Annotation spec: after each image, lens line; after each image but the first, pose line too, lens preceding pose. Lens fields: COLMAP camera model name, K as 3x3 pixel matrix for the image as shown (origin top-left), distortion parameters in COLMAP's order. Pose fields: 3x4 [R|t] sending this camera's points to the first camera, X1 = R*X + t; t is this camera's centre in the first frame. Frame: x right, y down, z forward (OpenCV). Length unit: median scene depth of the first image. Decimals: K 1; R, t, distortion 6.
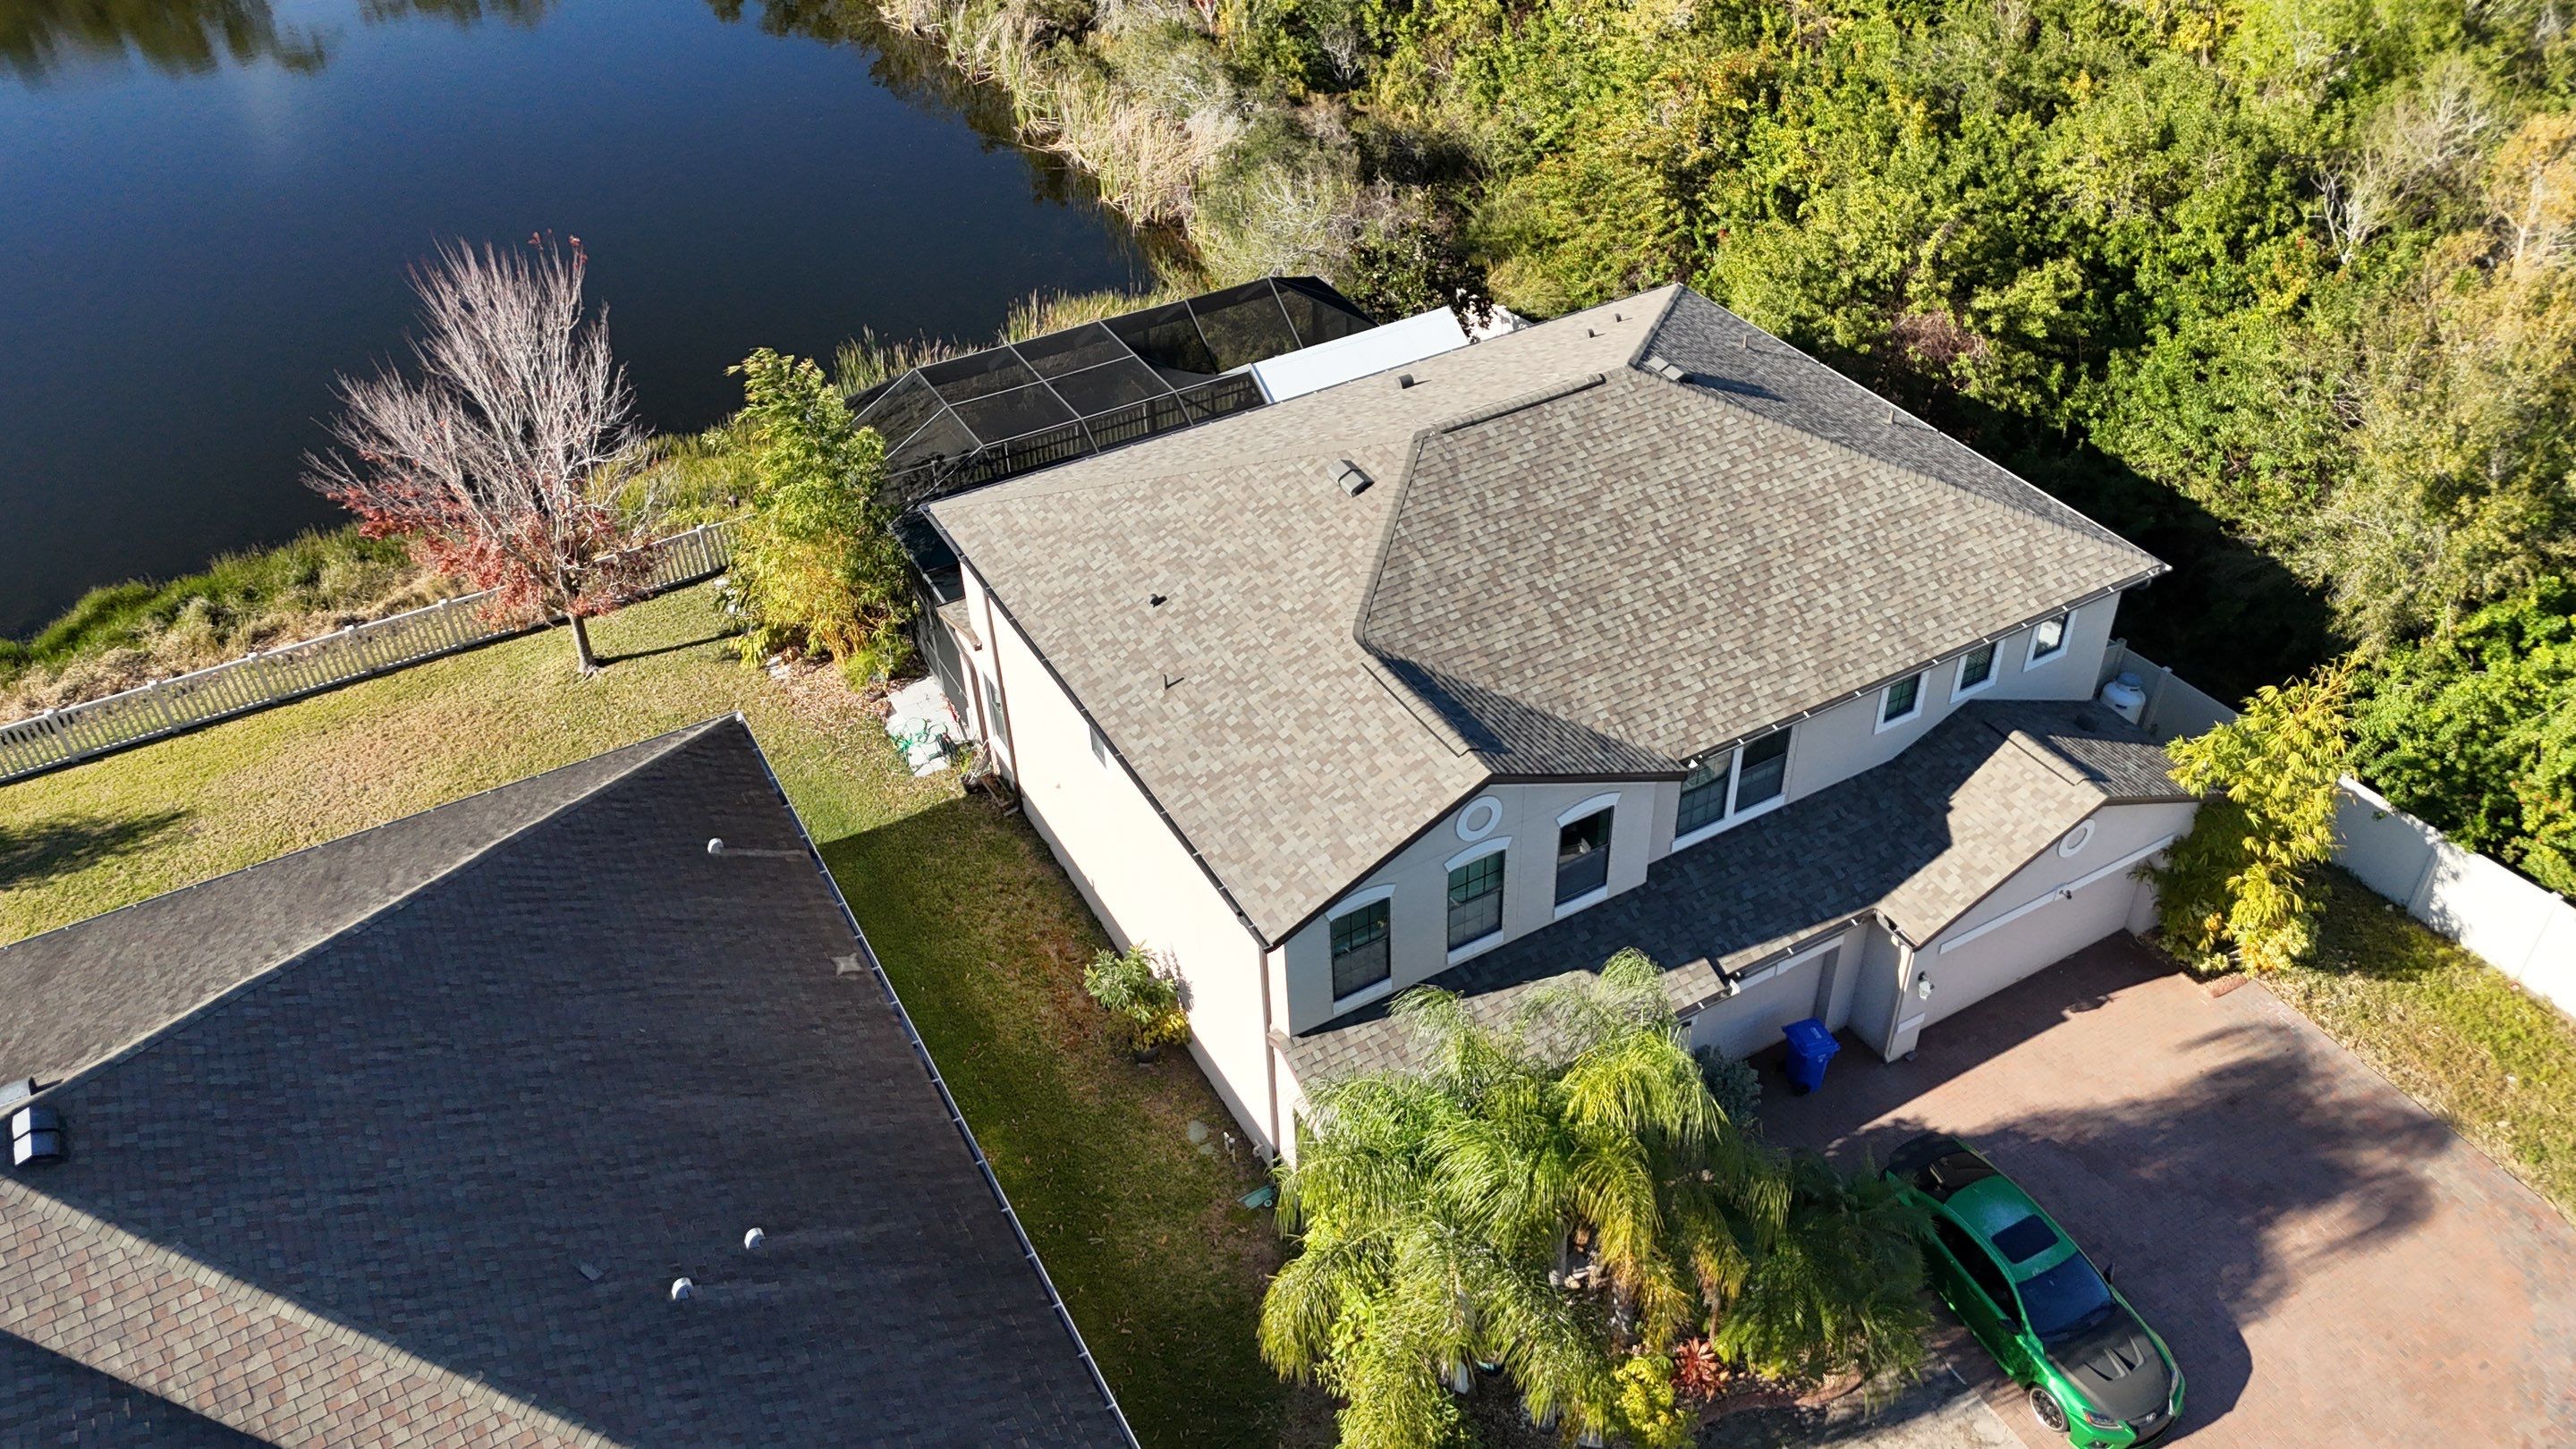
lens RADIAL K [[1912.5, 0, 1278.0], [0, 1912.5, 733.1], [0, 0, 1]] dist [0.060675, -0.056050]
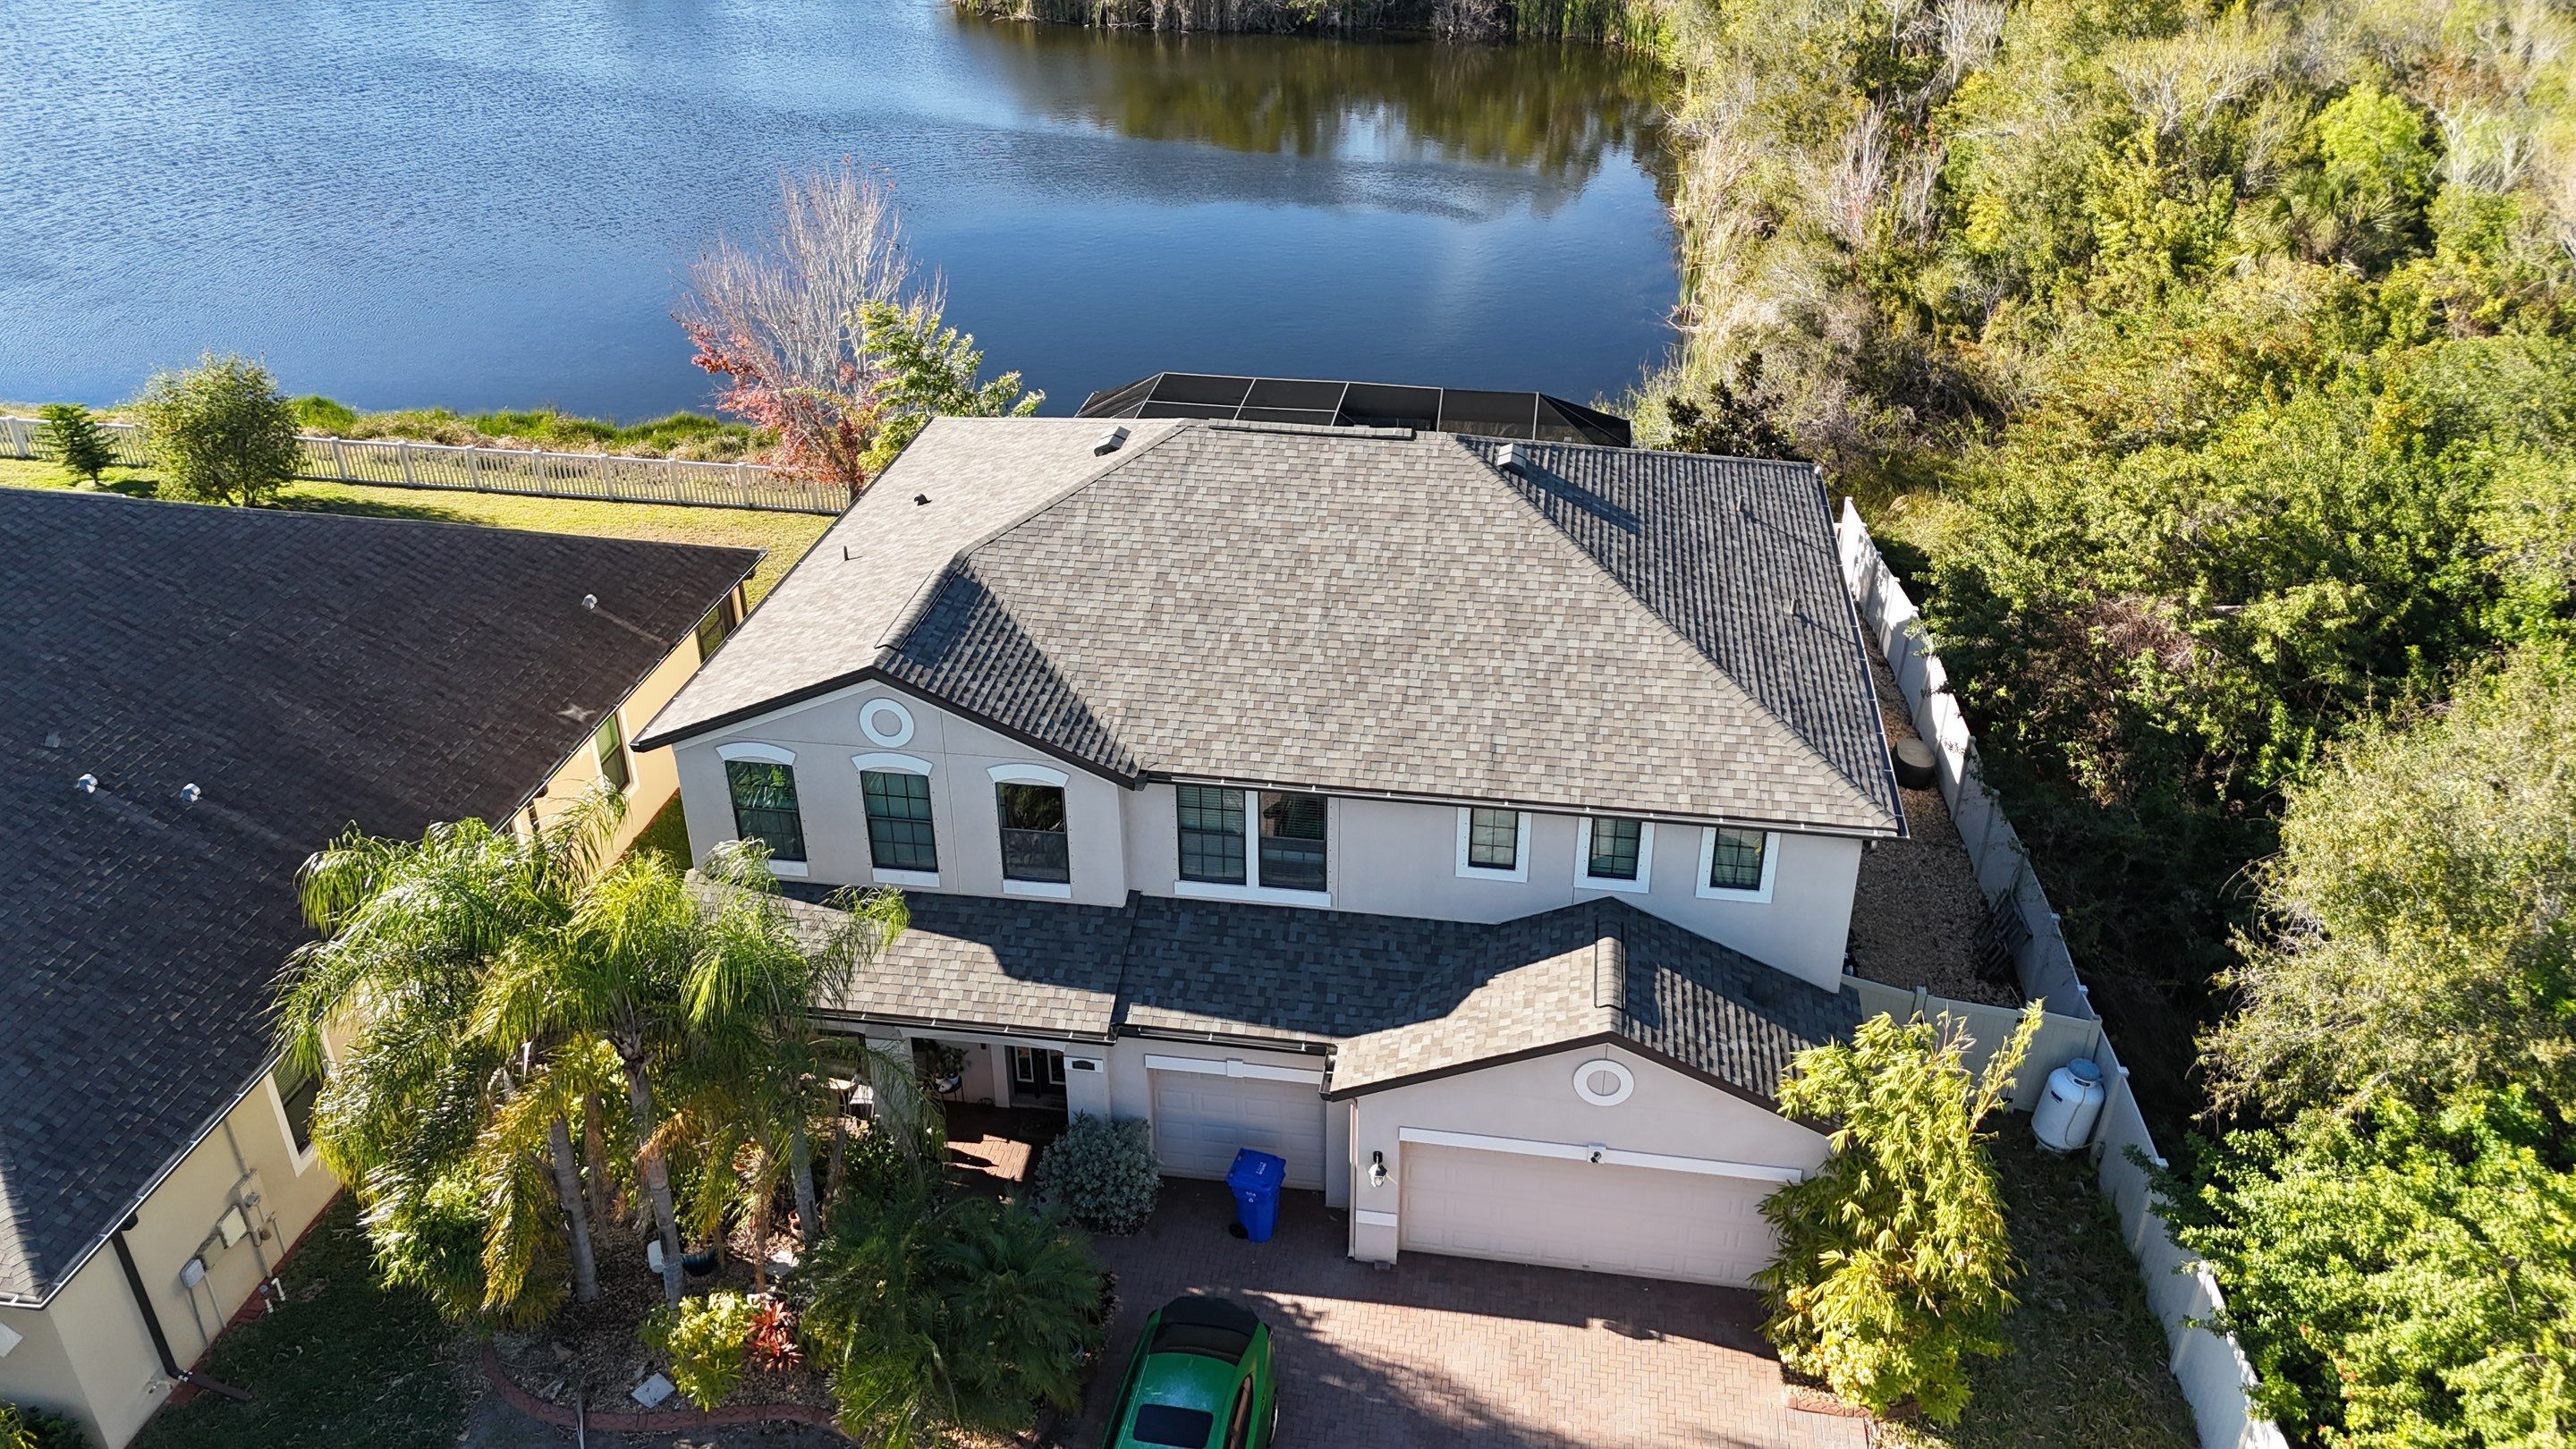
lens RADIAL K [[1912.5, 0, 1281.9], [0, 1912.5, 716.3], [0, 0, 1]] dist [0.060675, -0.056050]
pose [[0.793792, 0.326017, -0.513427, 0.657680], [-0.397962, 0.916804, -0.033121, -0.005193], [0.459914, 0.230616, 0.857494, 0.218670]]
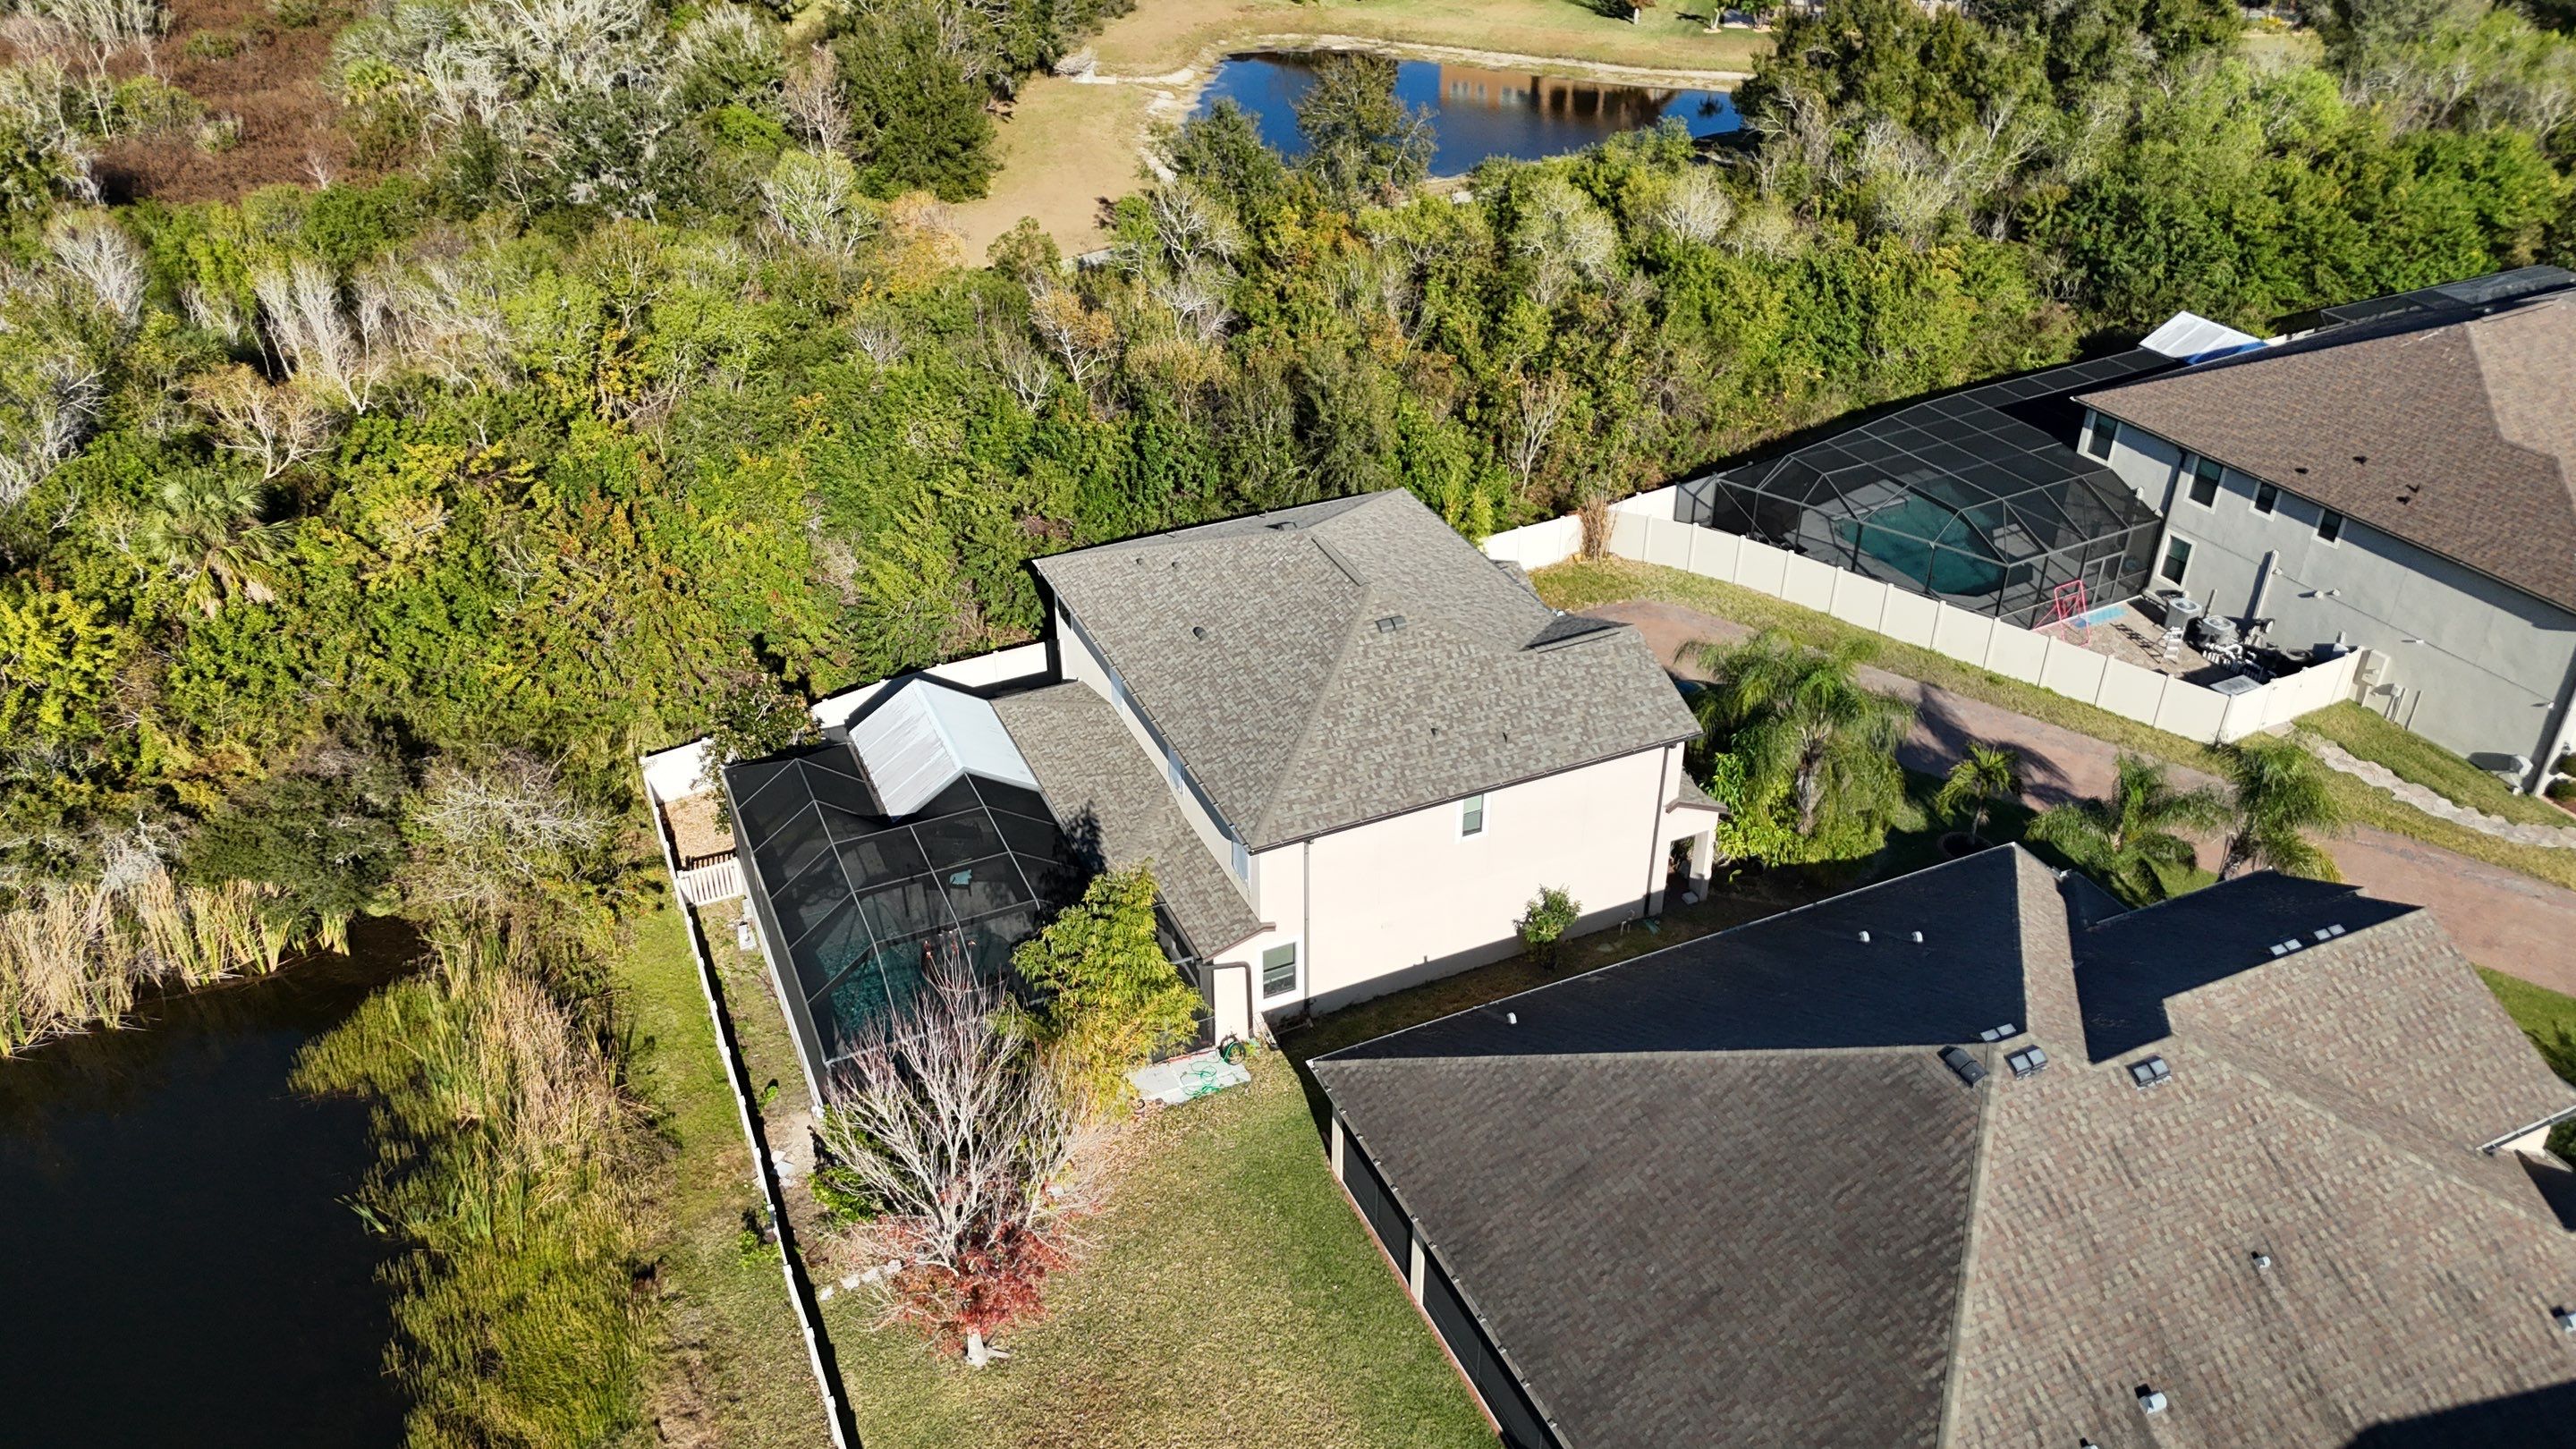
lens RADIAL K [[1912.5, 0, 1284.0], [0, 1912.5, 714.4], [0, 0, 1]] dist [0.060675, -0.056050]
pose [[0.081408, -0.485468, 0.870456, -1.438560], [0.622480, 0.706839, 0.336000, -0.685838], [-0.778390, 0.514489, 0.359737, 0.509066]]
